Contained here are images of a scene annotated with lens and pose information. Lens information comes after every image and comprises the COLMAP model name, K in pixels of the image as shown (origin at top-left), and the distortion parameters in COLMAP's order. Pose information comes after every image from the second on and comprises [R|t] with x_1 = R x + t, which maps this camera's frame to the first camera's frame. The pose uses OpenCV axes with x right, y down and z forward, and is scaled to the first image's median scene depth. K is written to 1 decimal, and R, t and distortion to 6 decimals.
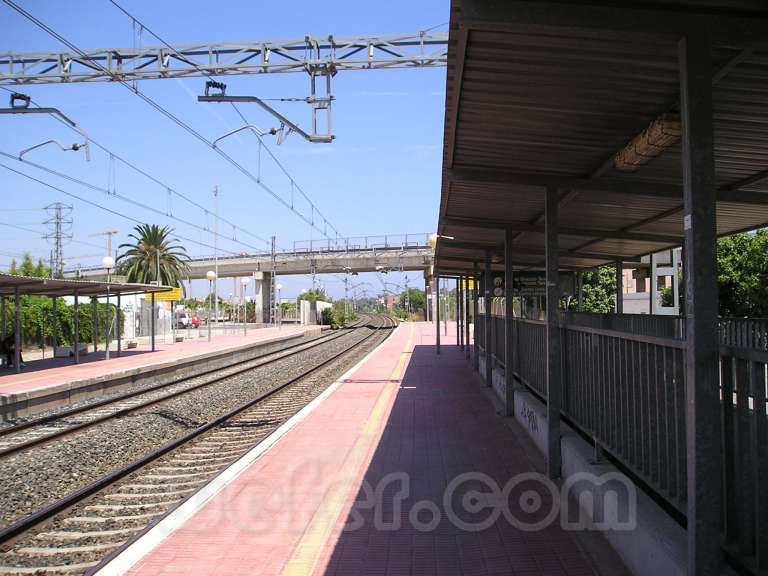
lens RADIAL K [[795.3, 0, 384.0], [0, 795.3, 288.0], [0, 0, 1]] dist [-0.139959, 0.132485]
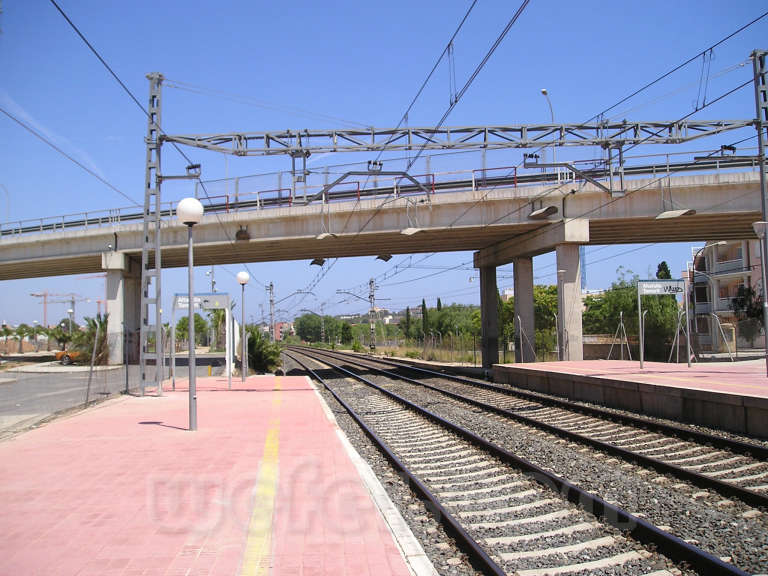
lens RADIAL K [[795.3, 0, 384.0], [0, 795.3, 288.0], [0, 0, 1]] dist [-0.139959, 0.132485]
pose [[0.987649, 0.006100, 0.156563, -0.074492], [-0.000240, 0.999300, -0.037417, 0.017084], [-0.156681, 0.036917, 0.986959, 0.523451]]
